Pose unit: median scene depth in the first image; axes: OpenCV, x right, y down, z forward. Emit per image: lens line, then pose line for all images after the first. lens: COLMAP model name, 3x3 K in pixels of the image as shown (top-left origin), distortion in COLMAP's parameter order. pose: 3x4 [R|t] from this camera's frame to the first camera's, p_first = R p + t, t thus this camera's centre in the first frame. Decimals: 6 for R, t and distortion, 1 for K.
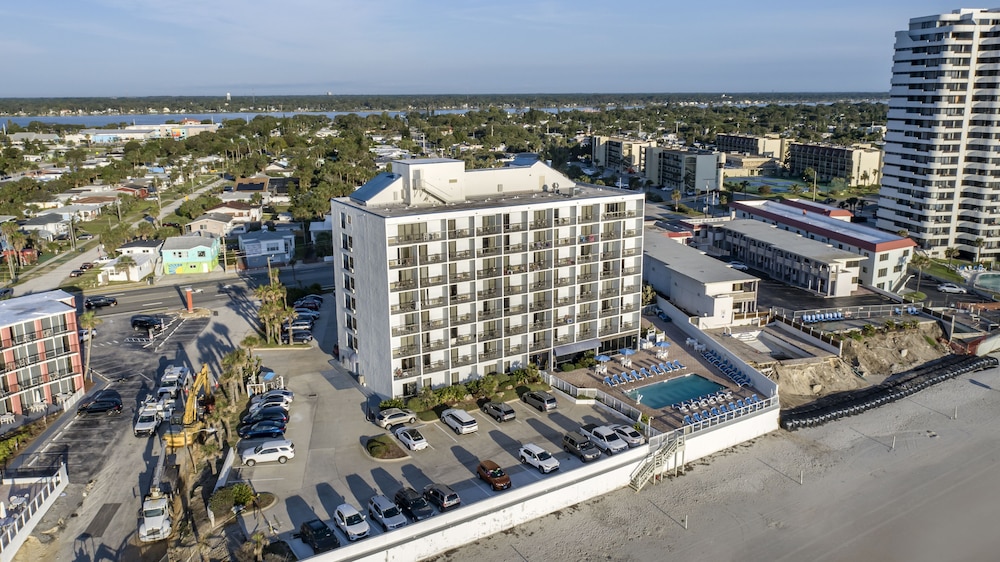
lens RADIAL K [[753.8, 0, 497.0], [0, 753.8, 271.0], [0, 0, 1]] dist [-0.004077, -0.002640]
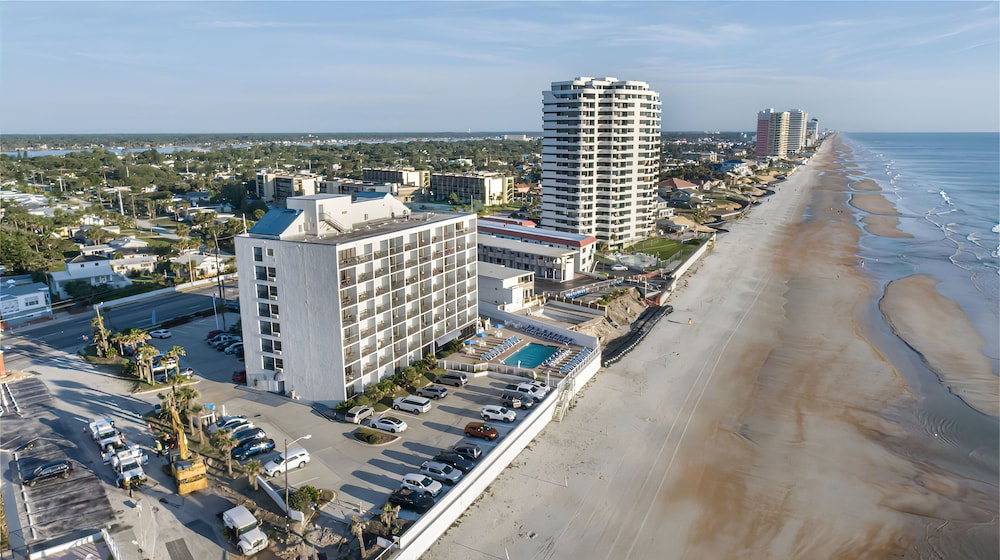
lens RADIAL K [[675.1, 0, 497.2], [0, 675.1, 288.2], [0, 0, 1]] dist [-0.007845, 0.004225]
pose [[0.848222, -0.117429, 0.516458, -0.361664], [0.120270, 0.992343, 0.028103, -0.003237], [-0.515804, 0.038276, 0.855851, -0.016679]]
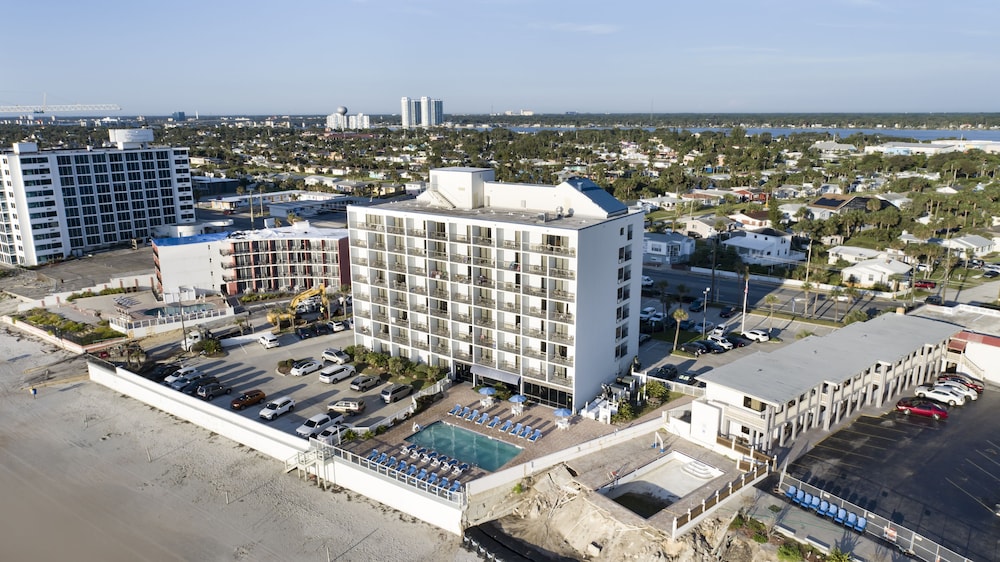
lens RADIAL K [[675.1, 0, 501.4], [0, 675.1, 277.7], [0, 0, 1]] dist [-0.007845, 0.004225]
pose [[0.408641, 0.224682, -0.884608, 0.765399], [-0.212037, 0.966078, 0.147424, -0.133462], [0.887723, 0.127326, 0.442420, 0.547449]]
